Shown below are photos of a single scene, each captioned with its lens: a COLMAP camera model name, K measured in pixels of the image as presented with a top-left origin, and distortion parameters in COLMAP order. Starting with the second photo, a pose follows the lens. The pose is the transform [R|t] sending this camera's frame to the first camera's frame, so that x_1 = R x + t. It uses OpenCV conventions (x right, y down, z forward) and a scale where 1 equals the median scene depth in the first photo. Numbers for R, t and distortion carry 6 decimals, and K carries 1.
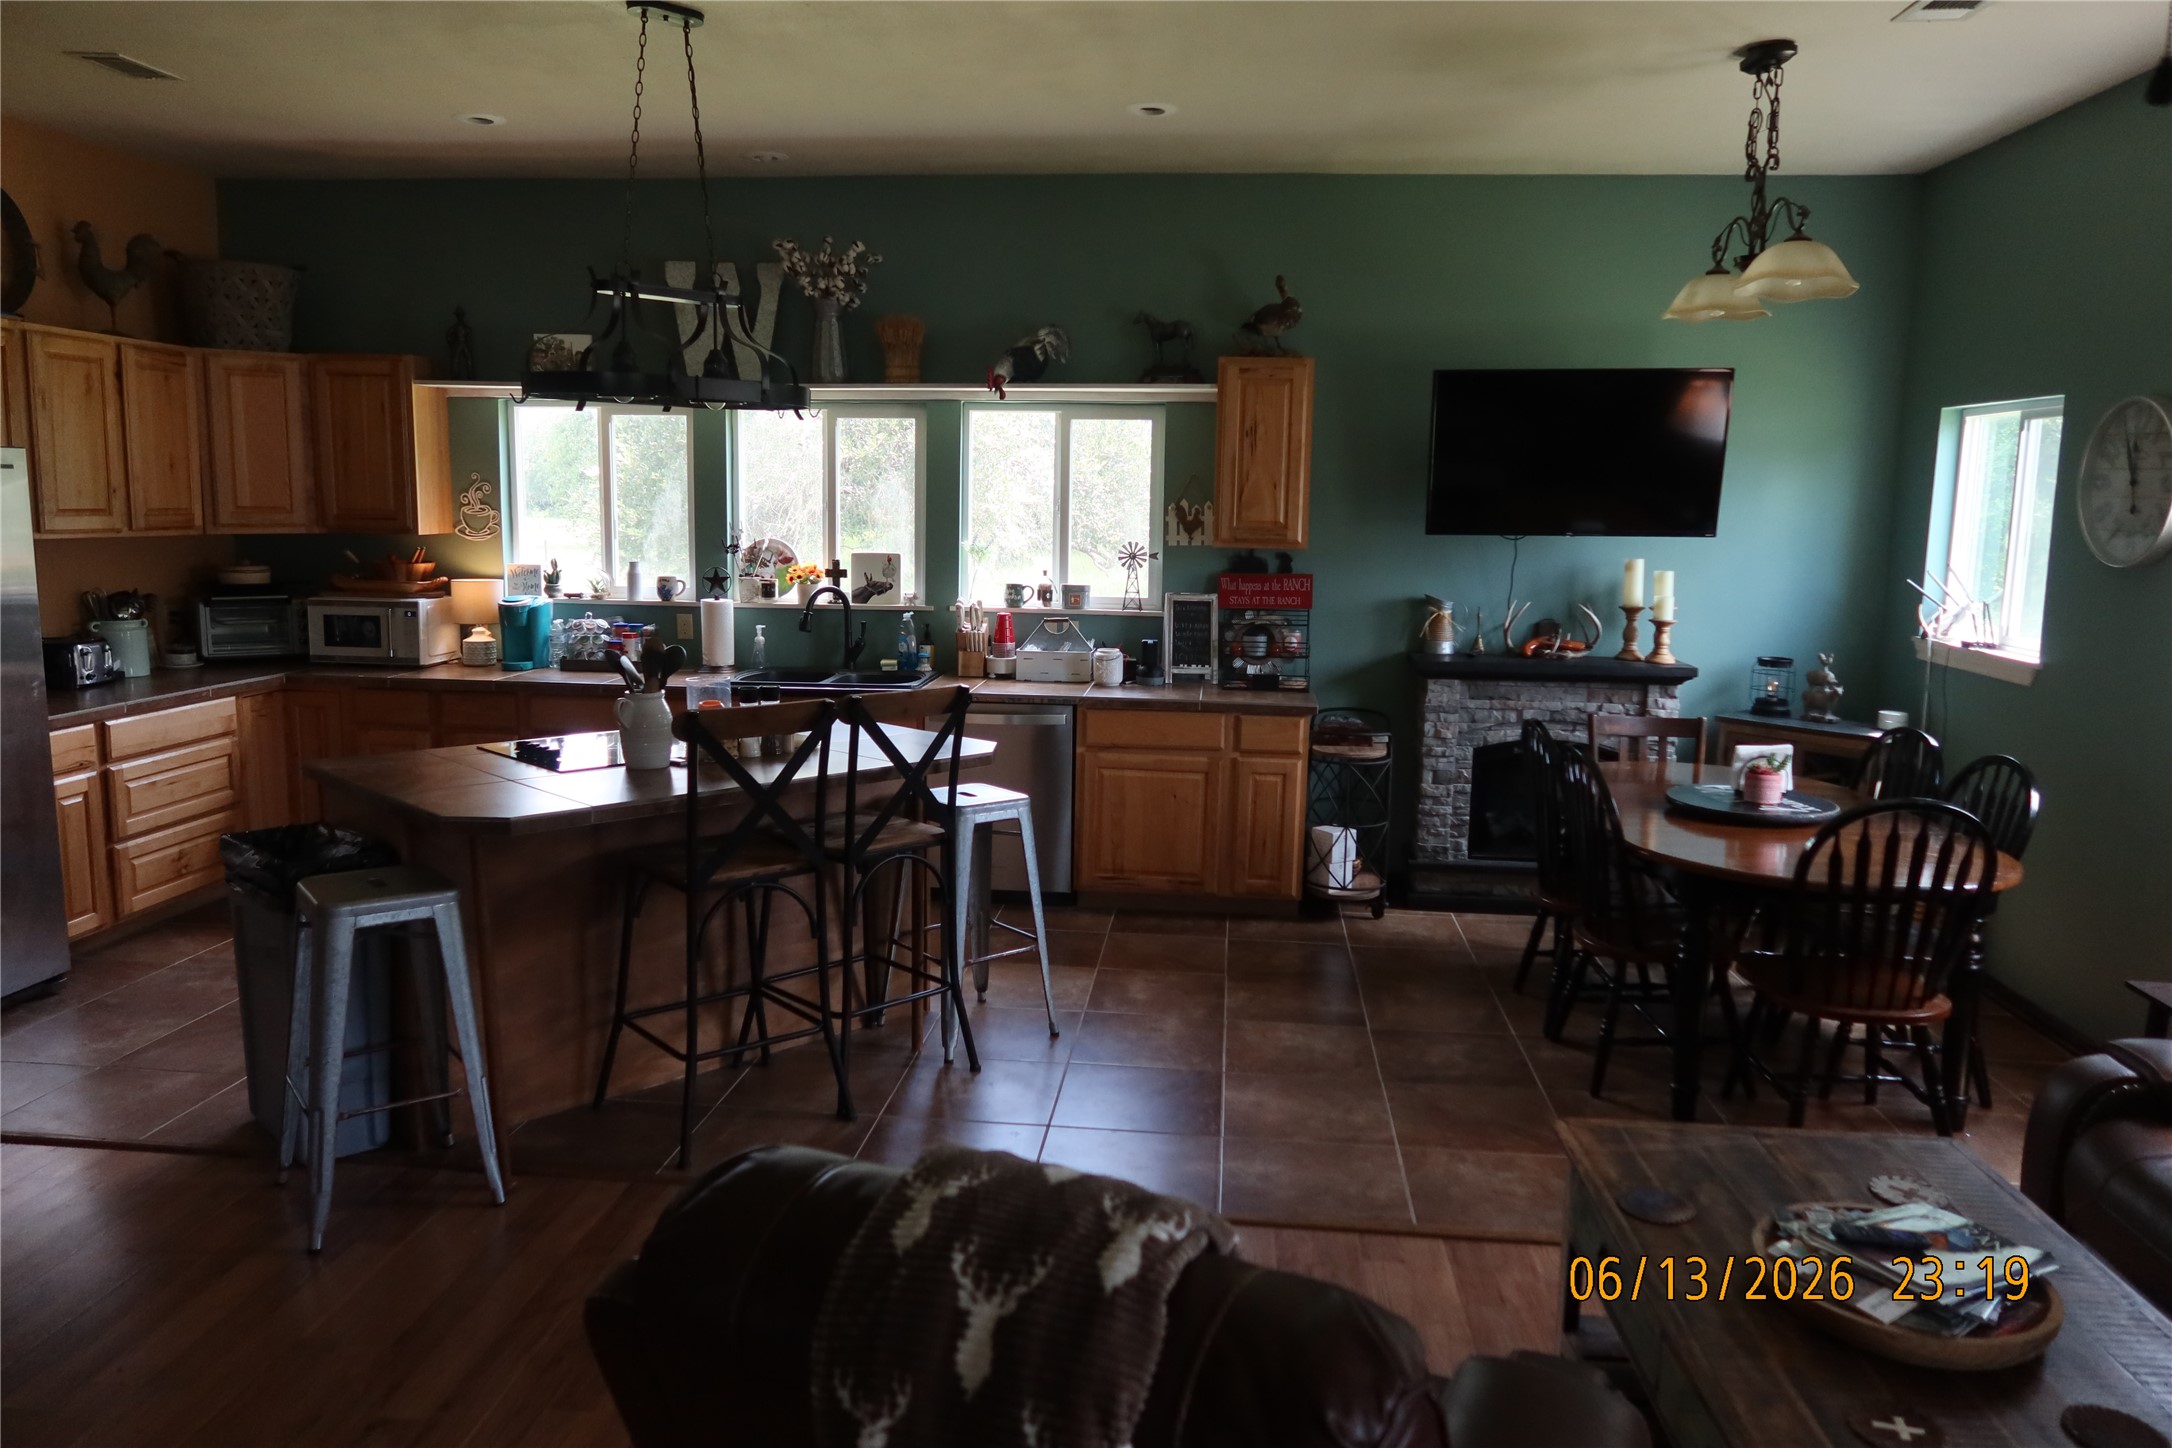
lens RADIAL K [[1469.3, 0, 1091.3], [0, 1469.3, 750.3], [0, 0, 1]] dist [-0.001701, -0.073502]
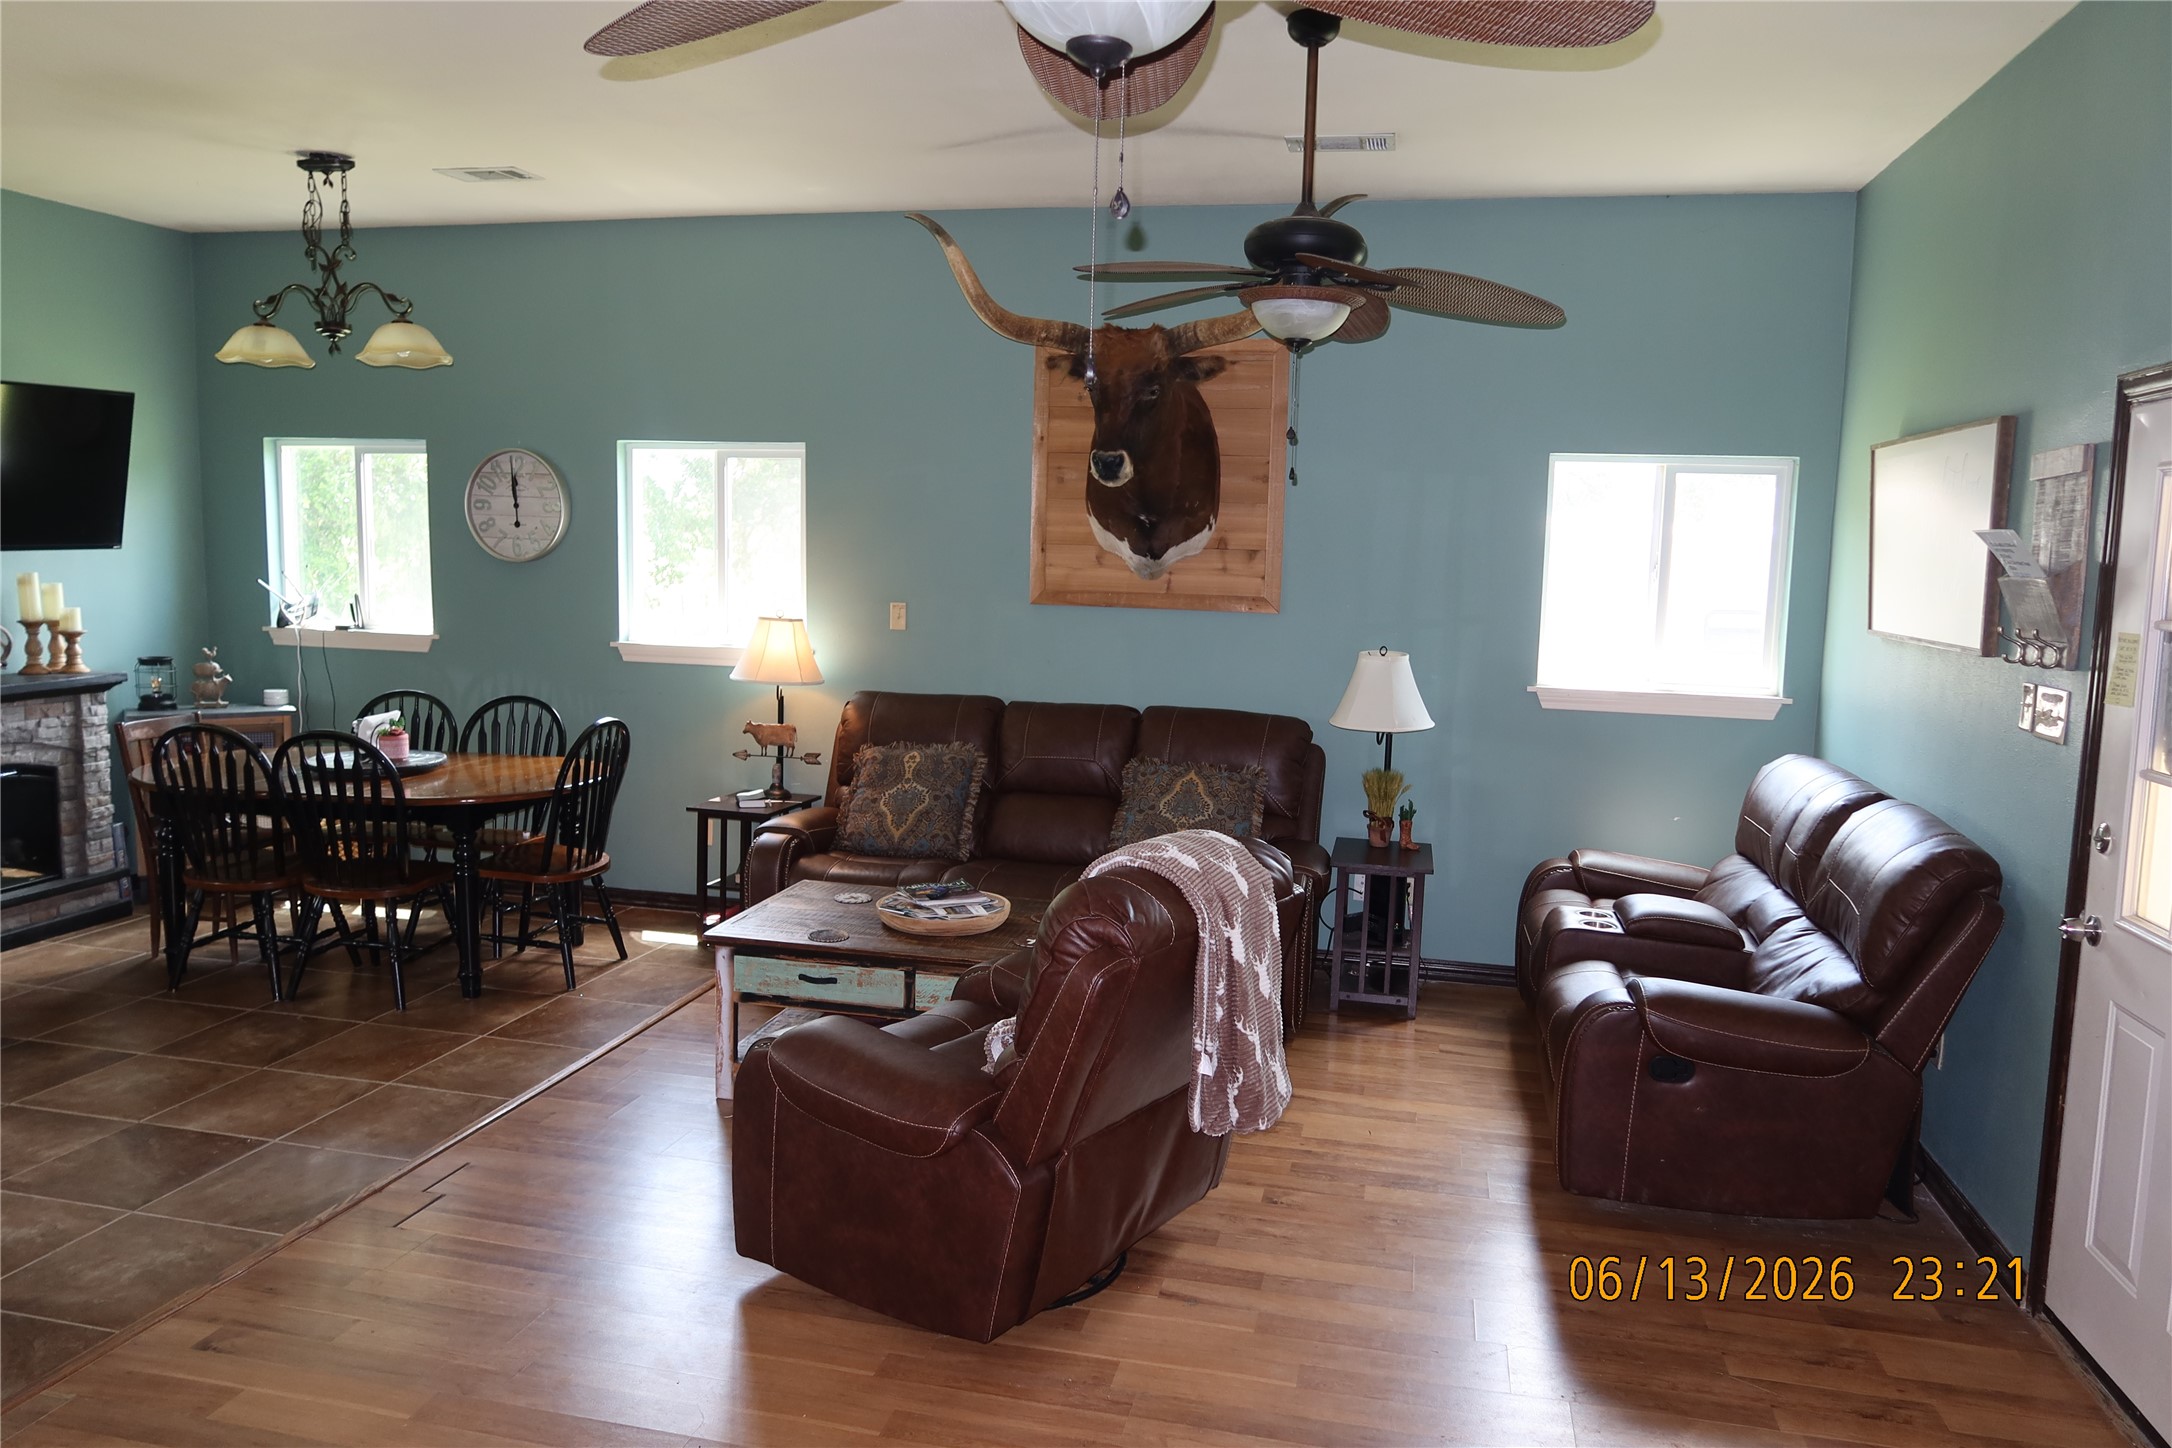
lens RADIAL K [[1469.3, 0, 1091.3], [0, 1469.3, 750.3], [0, 0, 1]] dist [-0.001701, -0.073502]
pose [[0.123483, -0.149664, 0.980996, -0.561175], [0.142504, 0.980990, 0.131726, -0.041008], [-0.982061, 0.123530, 0.142464, 0.180966]]
